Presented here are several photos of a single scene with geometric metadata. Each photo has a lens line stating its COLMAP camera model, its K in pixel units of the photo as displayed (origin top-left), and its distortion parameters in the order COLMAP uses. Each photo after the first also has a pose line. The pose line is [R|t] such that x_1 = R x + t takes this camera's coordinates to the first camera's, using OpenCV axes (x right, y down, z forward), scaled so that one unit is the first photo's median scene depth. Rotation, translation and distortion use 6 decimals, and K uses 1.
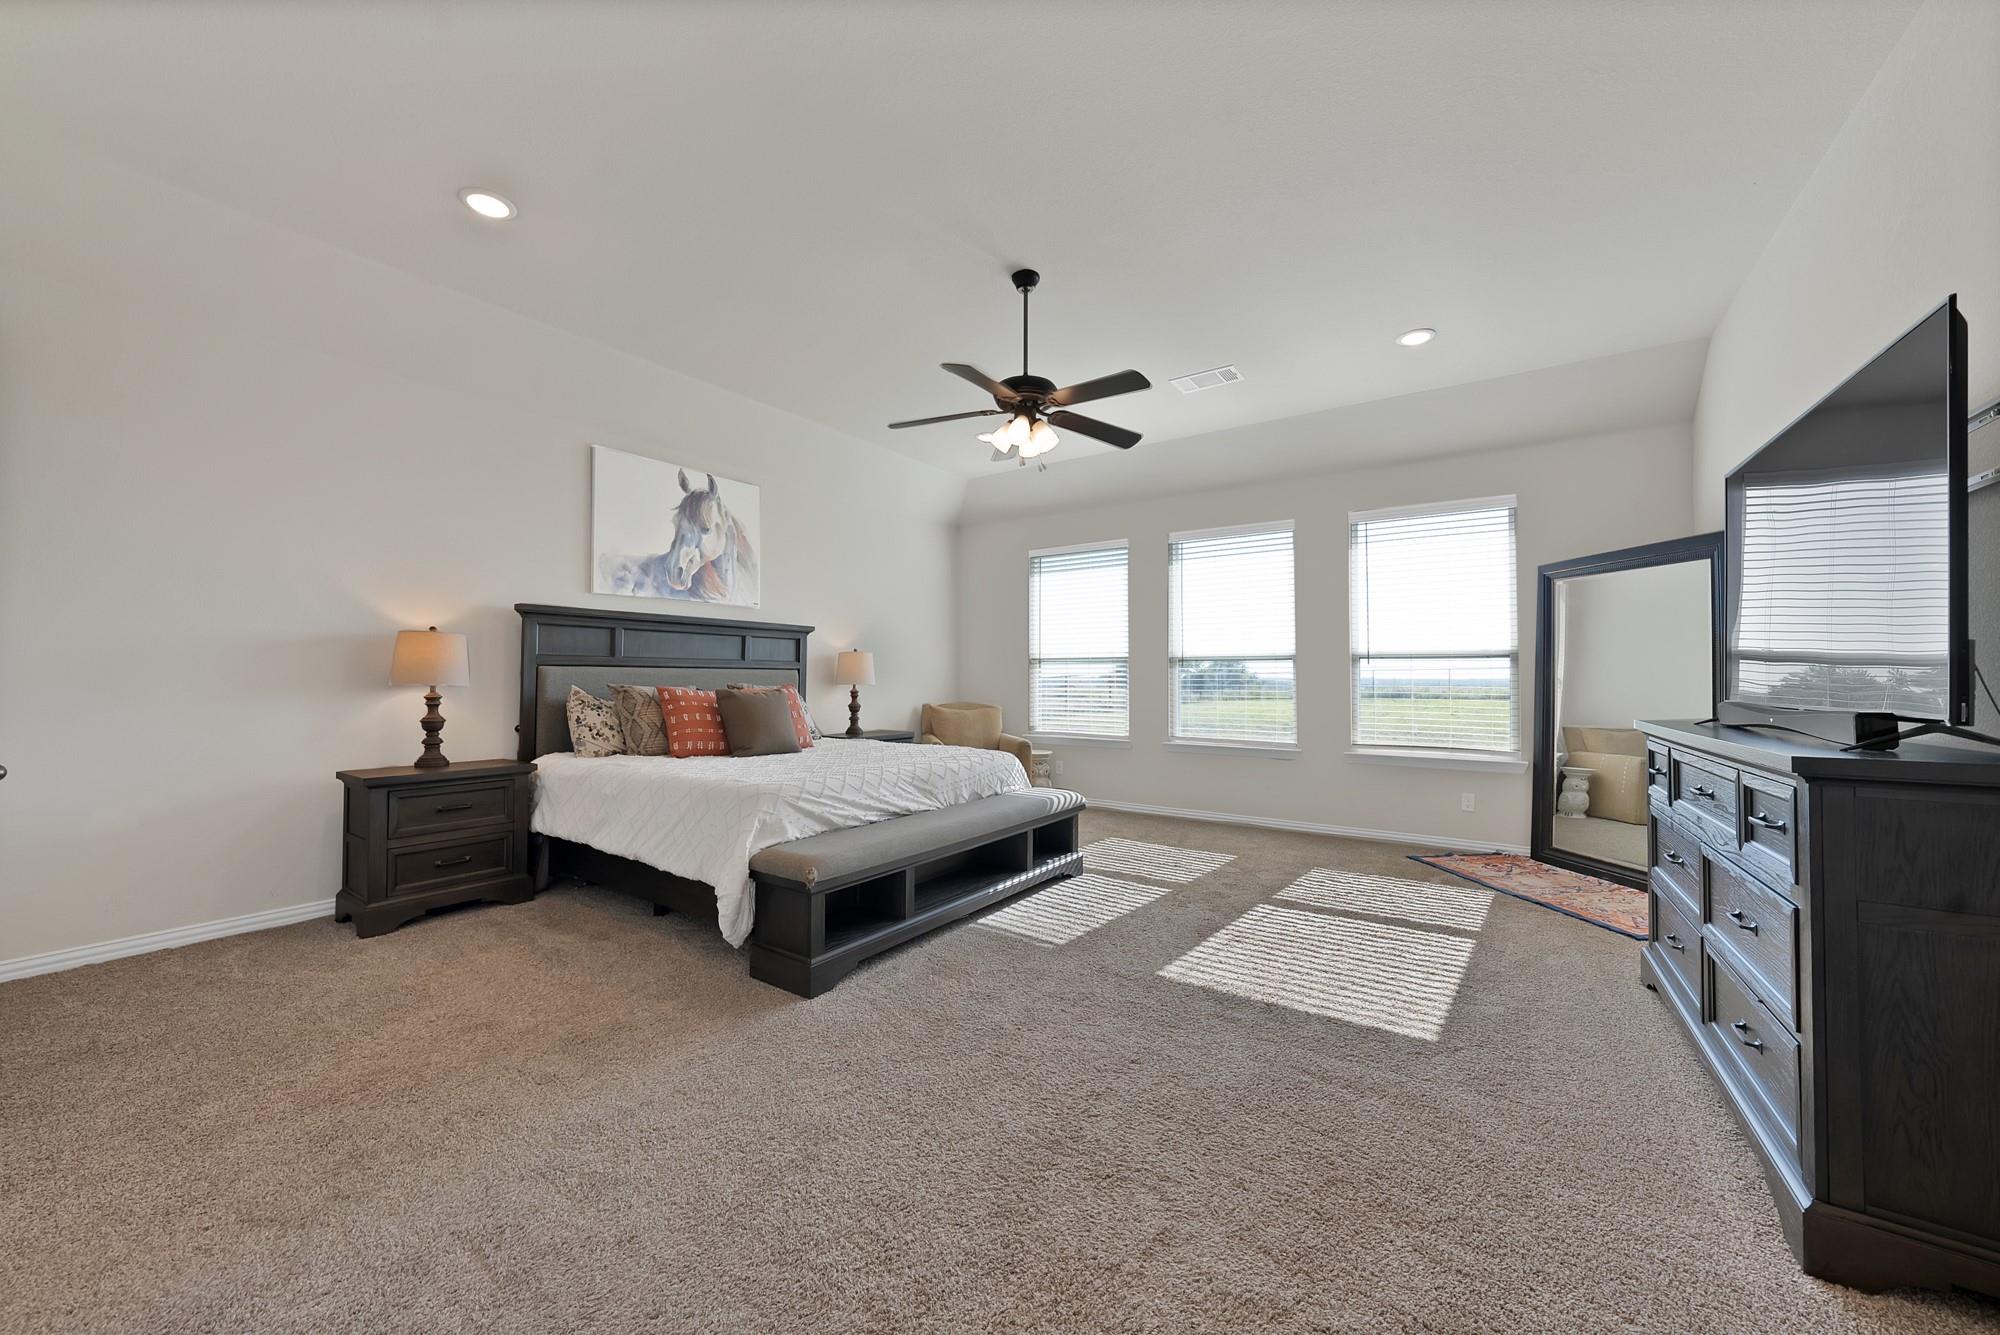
lens RADIAL K [[730.0, 0, 1024.9], [0, 730.0, 668.4], [0, 0, 1]] dist [-0.024586, 0.004030]
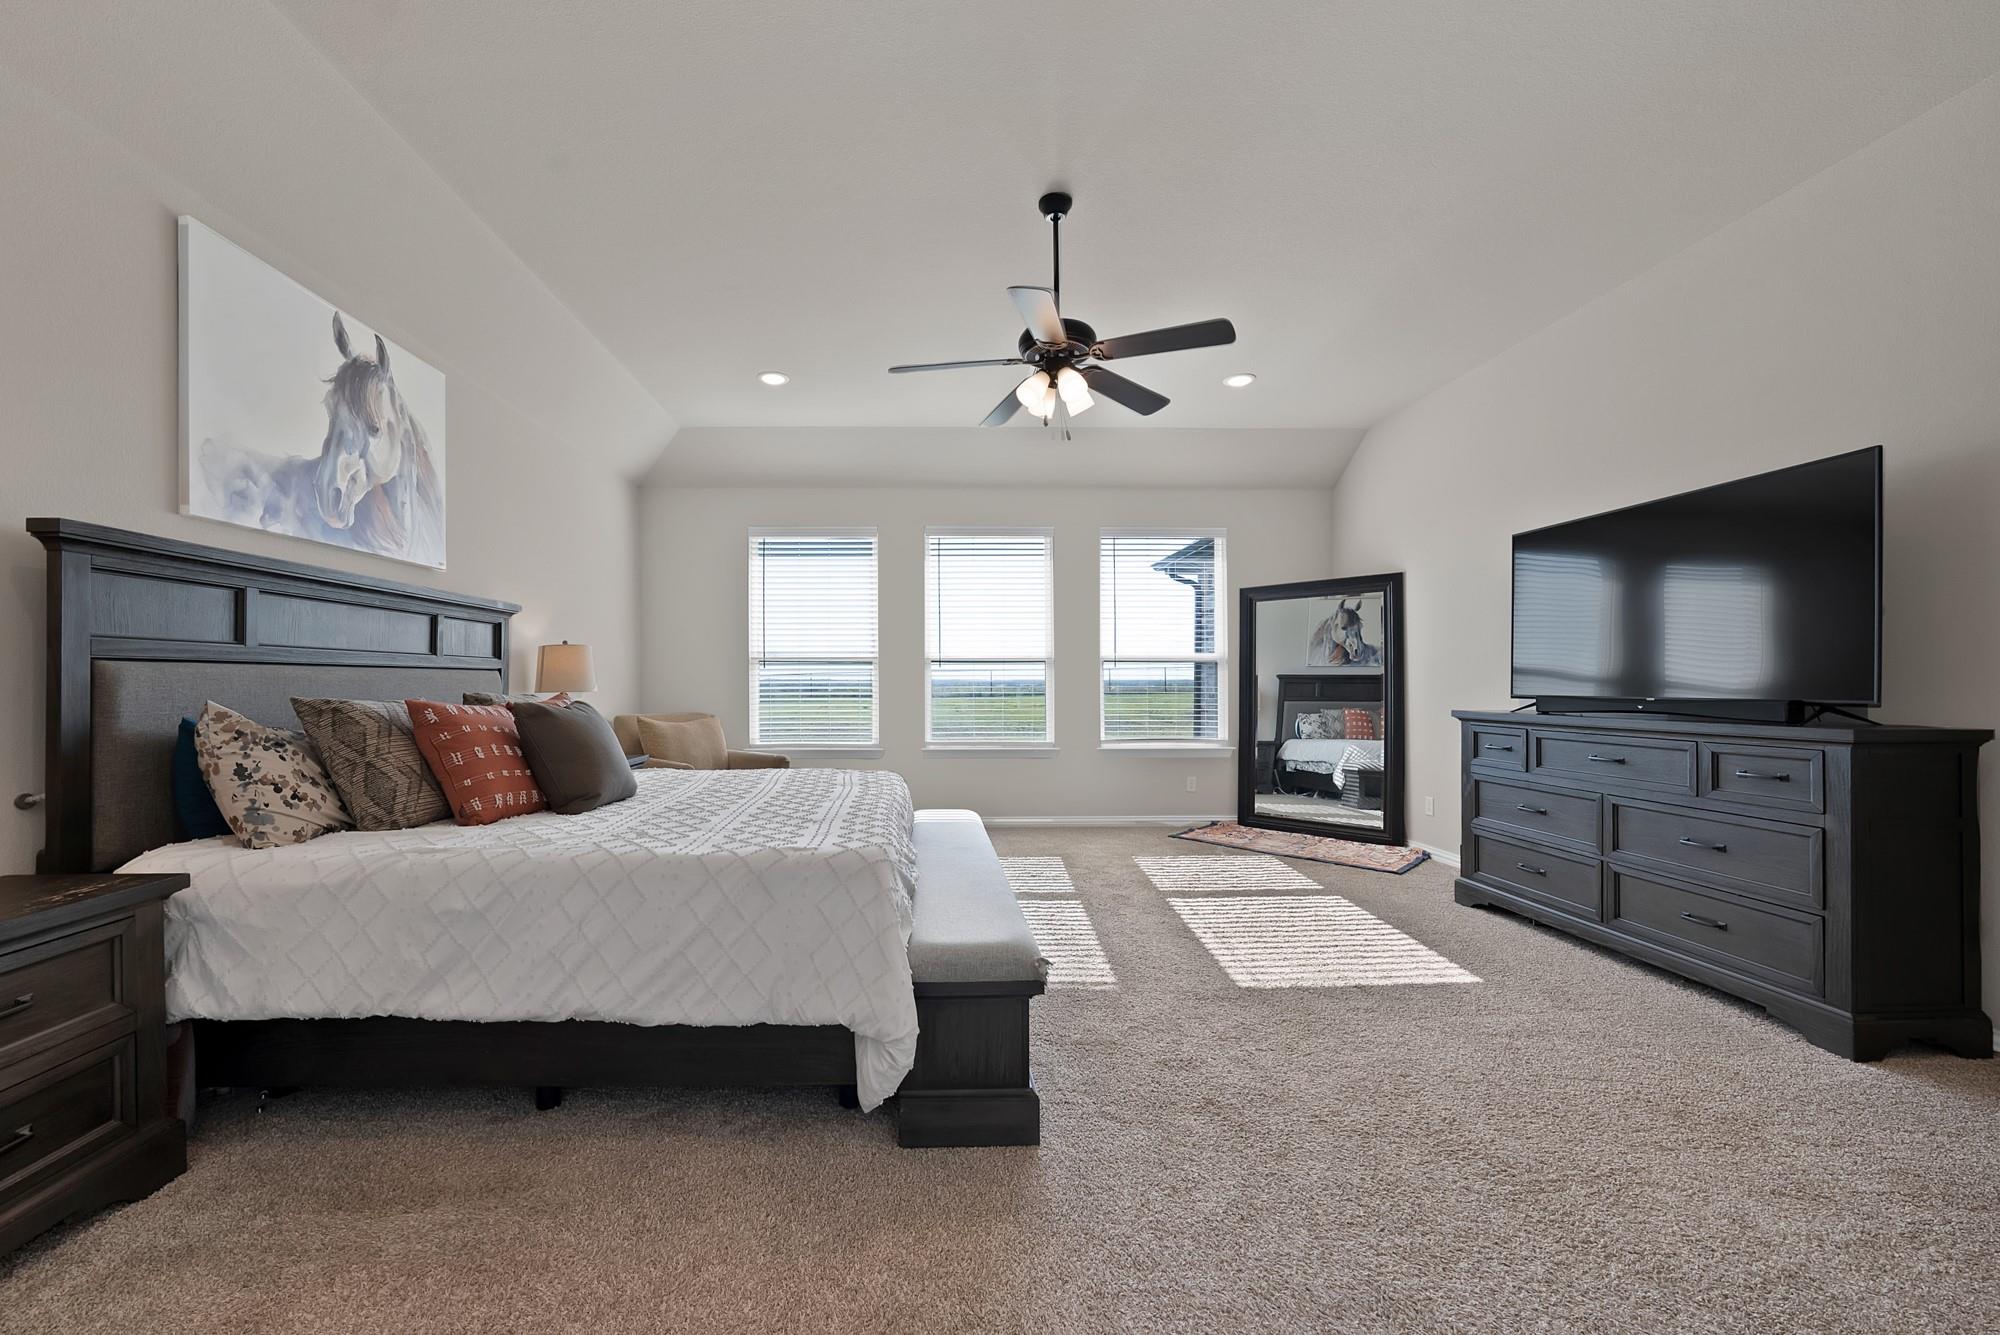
lens RADIAL K [[730.0, 0, 1004.7], [0, 730.0, 686.2], [0, 0, 1]] dist [-0.024586, 0.004030]
pose [[0.812089, -0.009064, 0.583463, -0.463636], [-0.003249, 0.999794, 0.020054, 0.002180], [-0.583525, -0.018181, 0.811892, 0.298689]]
